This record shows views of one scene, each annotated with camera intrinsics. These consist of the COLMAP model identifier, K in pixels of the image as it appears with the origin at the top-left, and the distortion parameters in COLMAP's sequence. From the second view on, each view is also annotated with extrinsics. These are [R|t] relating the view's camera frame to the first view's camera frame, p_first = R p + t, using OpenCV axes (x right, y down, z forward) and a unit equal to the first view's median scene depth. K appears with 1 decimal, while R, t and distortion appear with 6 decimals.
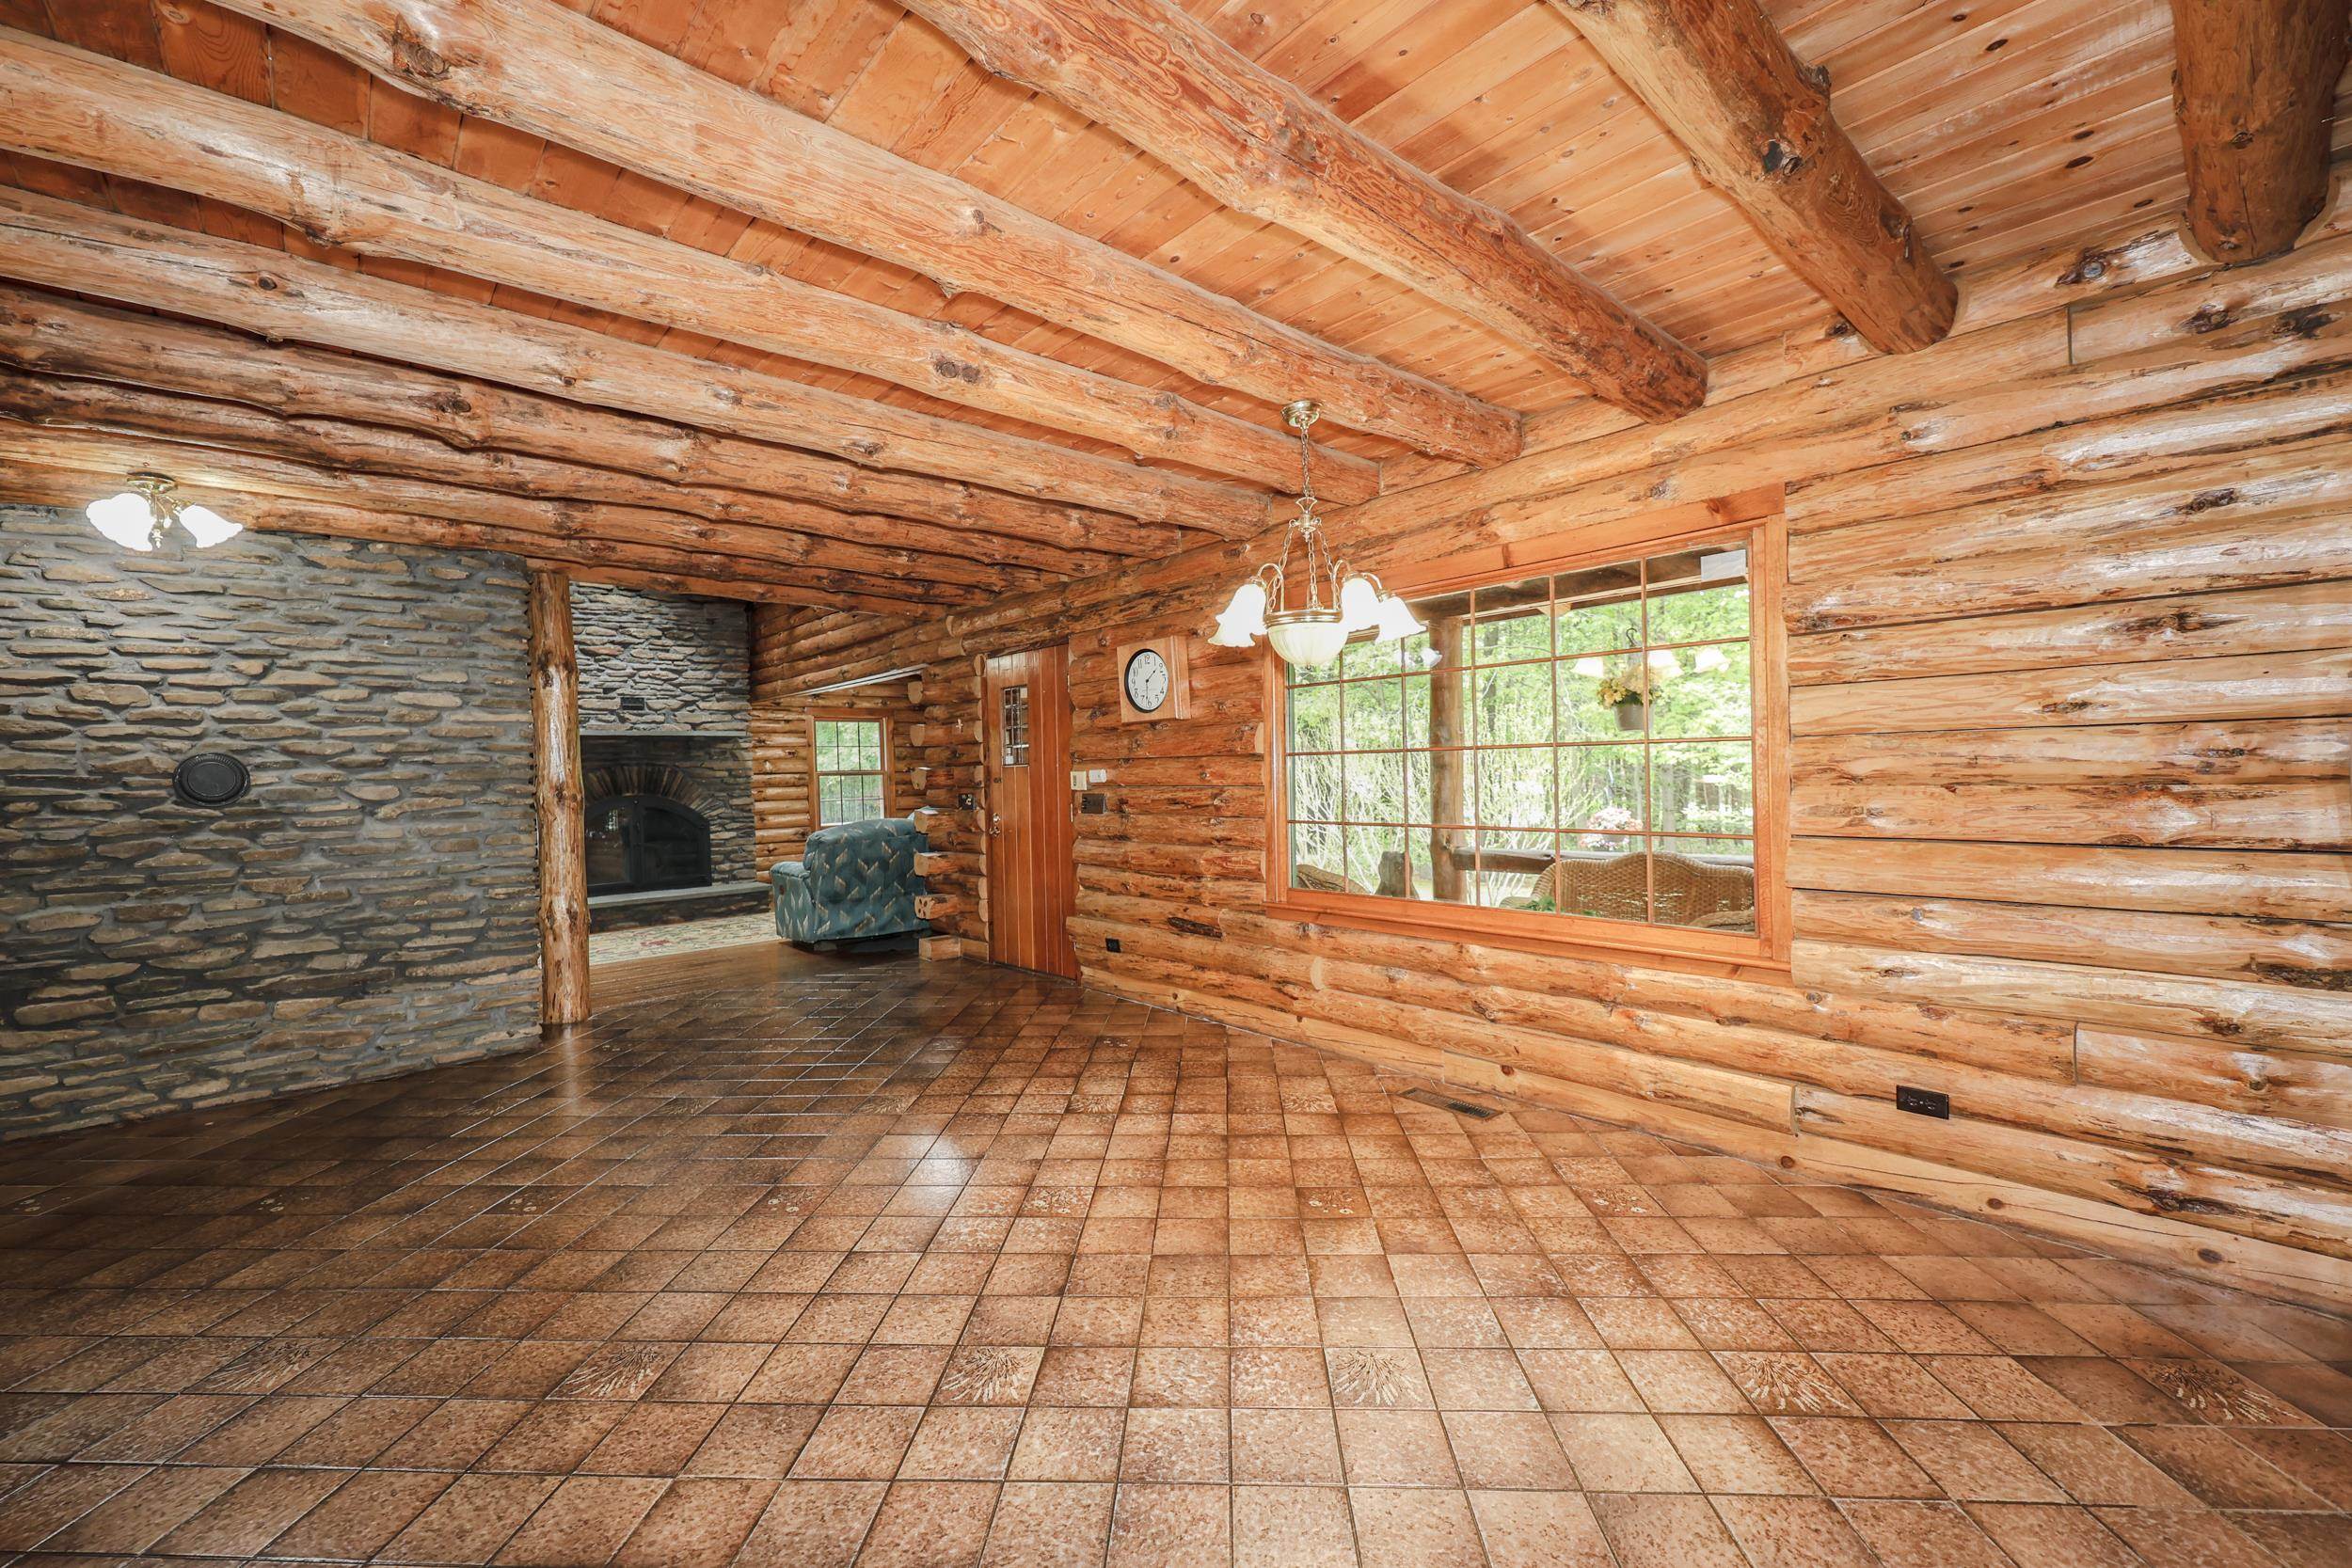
lens RADIAL K [[952.0, 0, 1176.0], [0, 952.0, 784.0], [0, 0, 1]] dist [-0.000542, 0.000057]
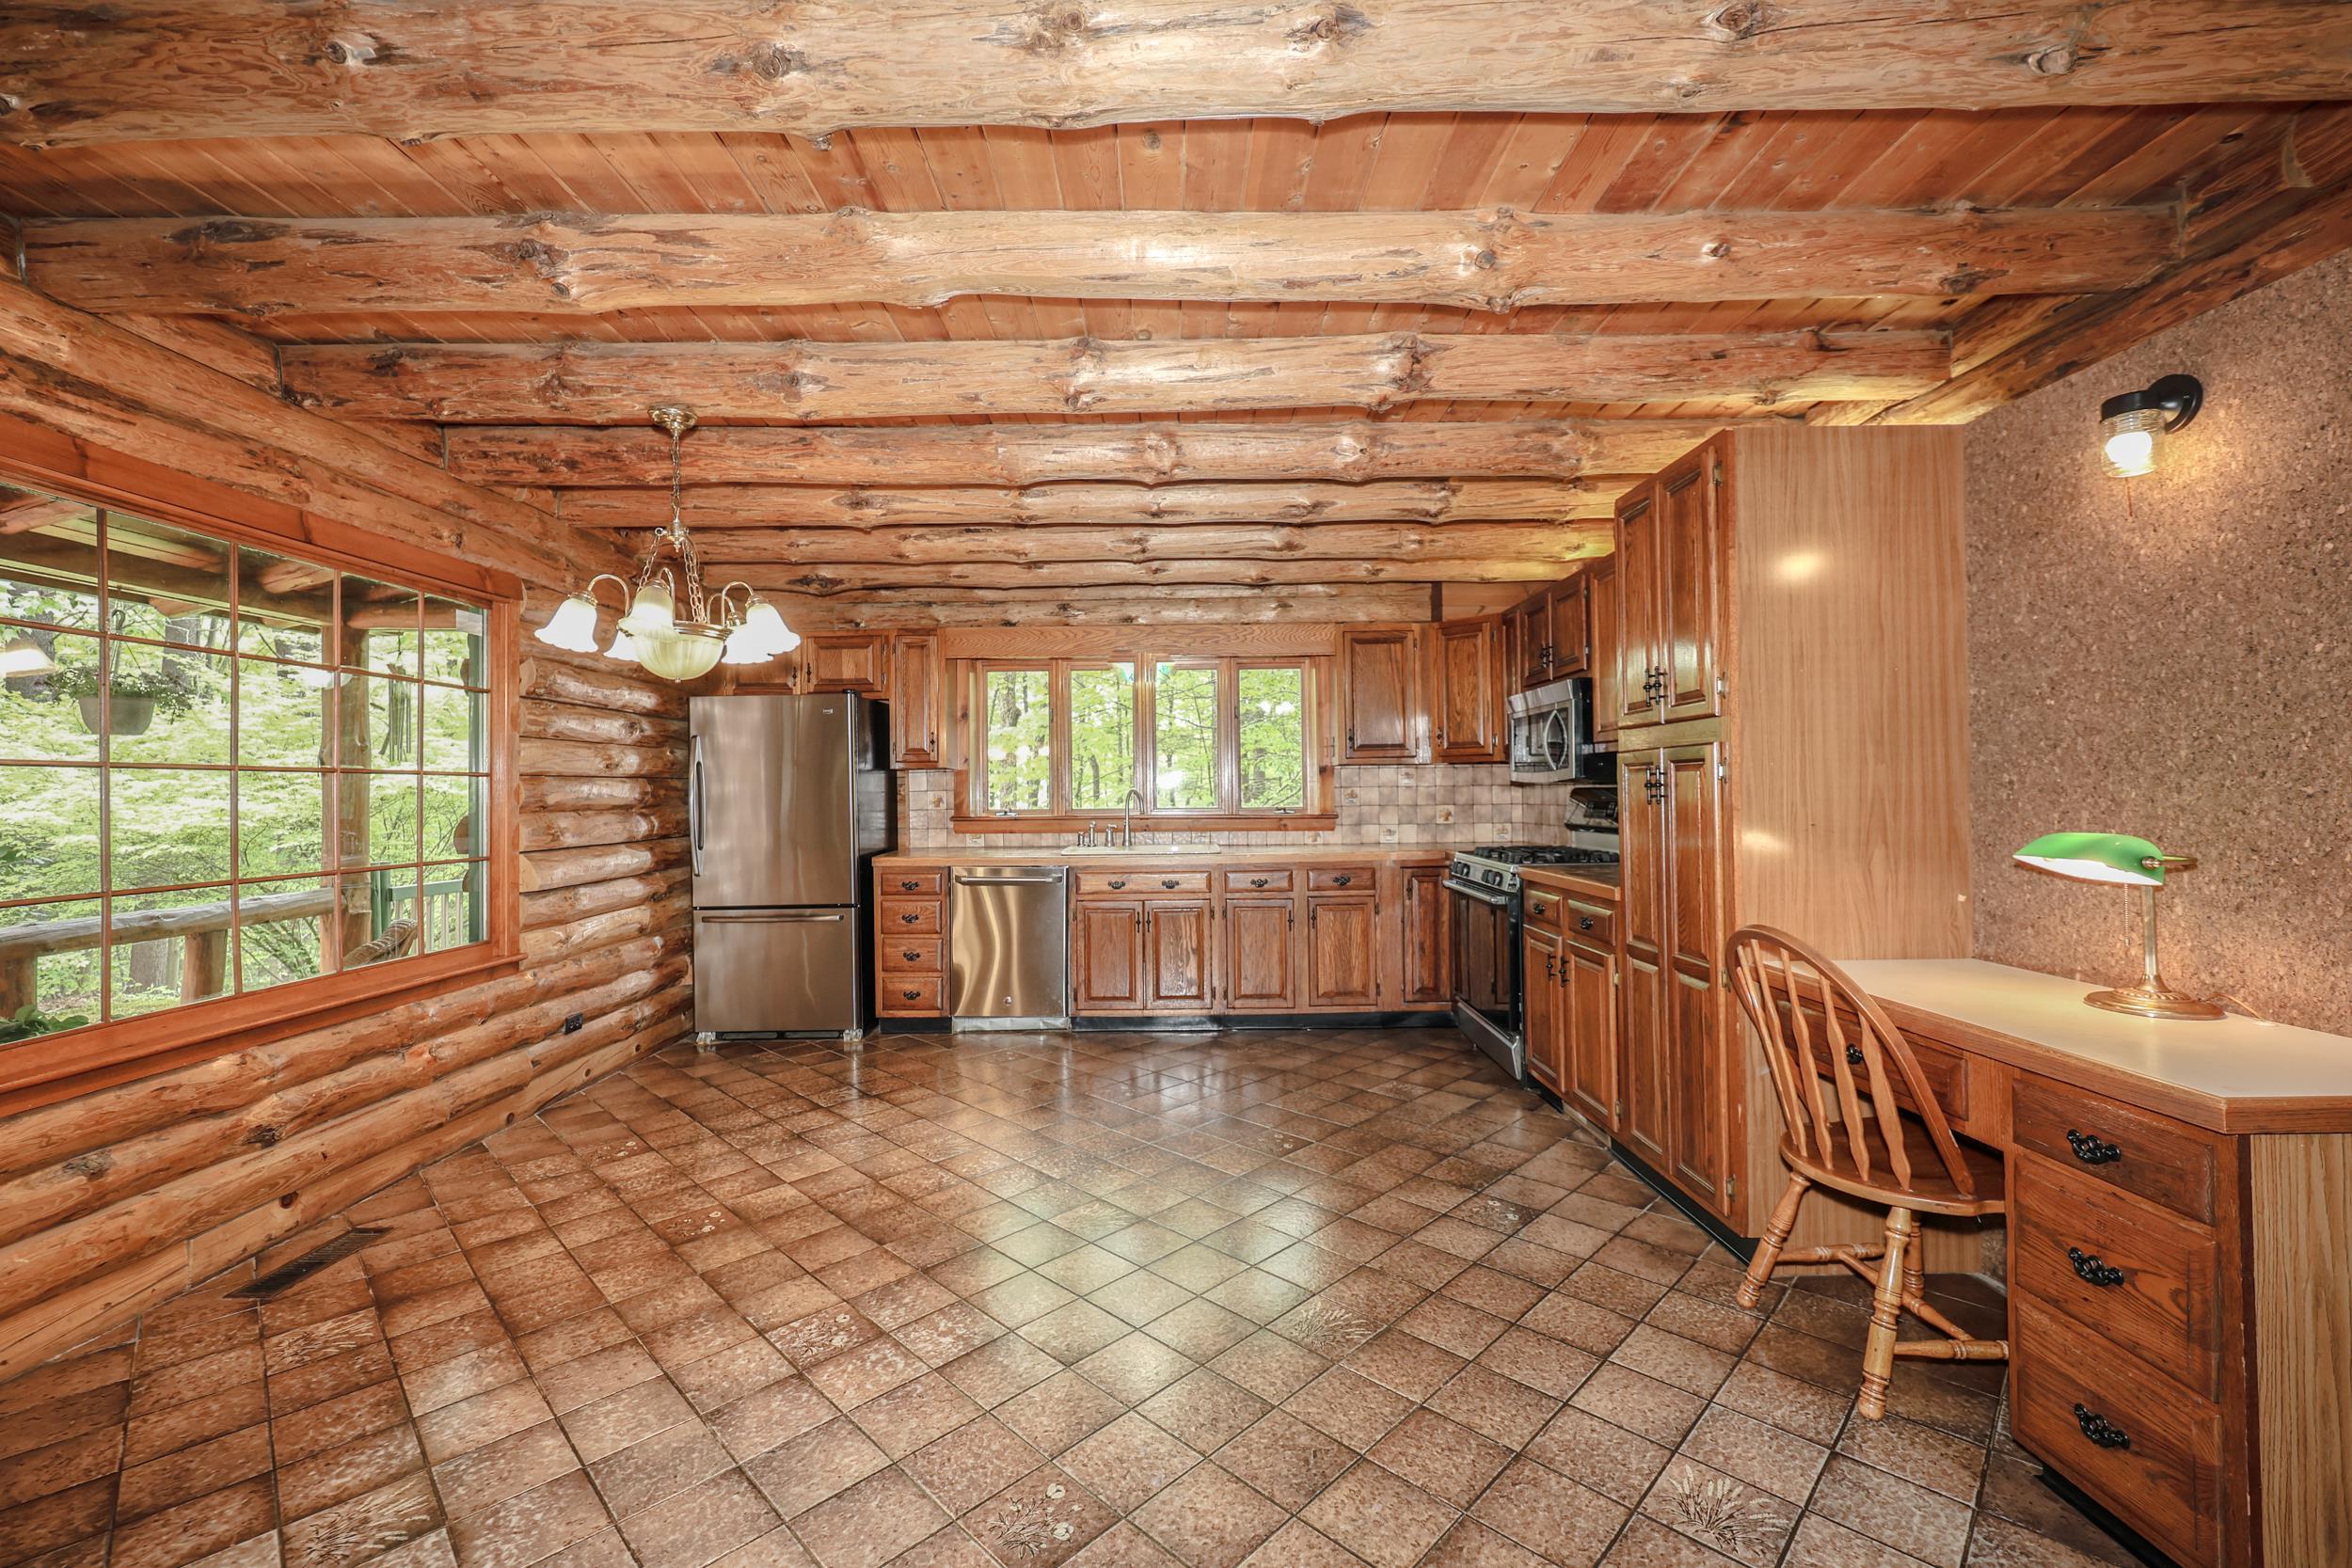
lens RADIAL K [[956.2, 0, 1176.0], [0, 956.2, 784.0], [0, 0, 1]] dist [-0.008493, -0.000020]
pose [[-0.743422, 0.040572, 0.667591, -0.624942], [0.044744, 0.998939, -0.010883, 0.011780], [-0.667324, 0.021780, -0.744449, 0.990918]]
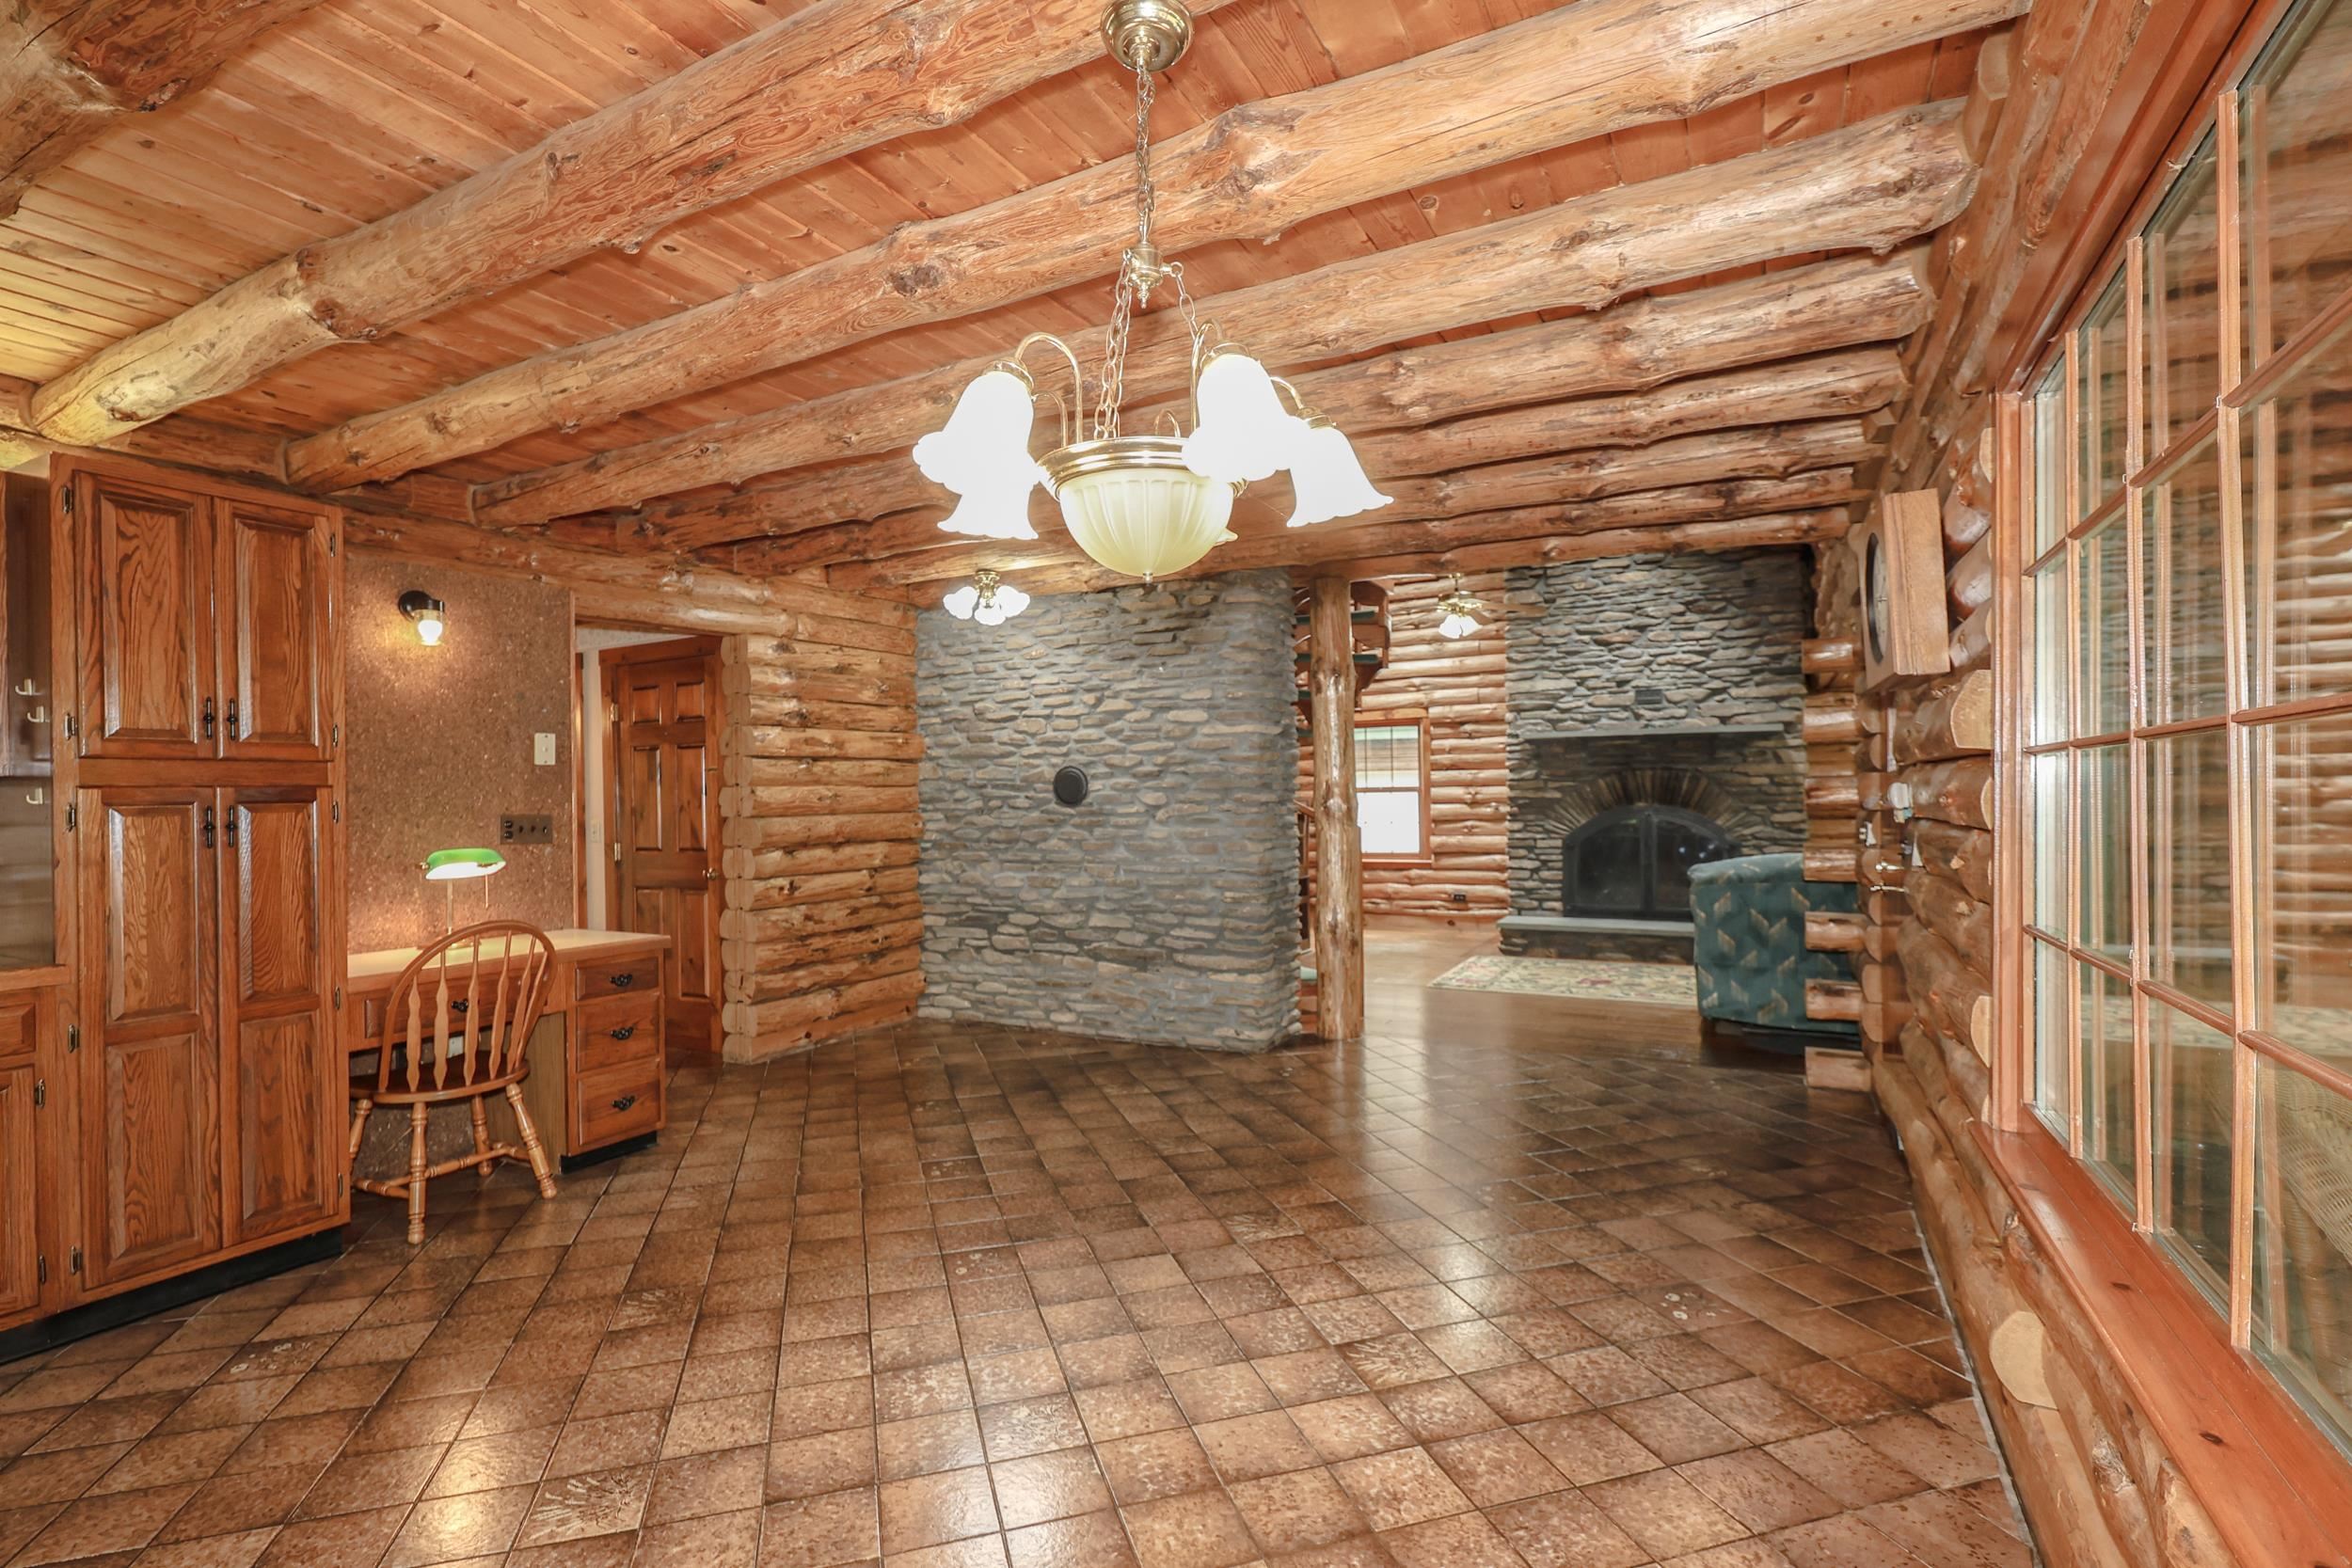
lens RADIAL K [[1108.7, 0, 1176.0], [0, 1108.7, 784.0], [0, 0, 1]] dist [0.004936, 0.000078]
pose [[0.337365, 0.011268, -0.941306, 0.472489], [-0.012137, 0.999897, 0.007619, -0.020425], [0.941296, 0.008854, 0.337467, 0.595632]]
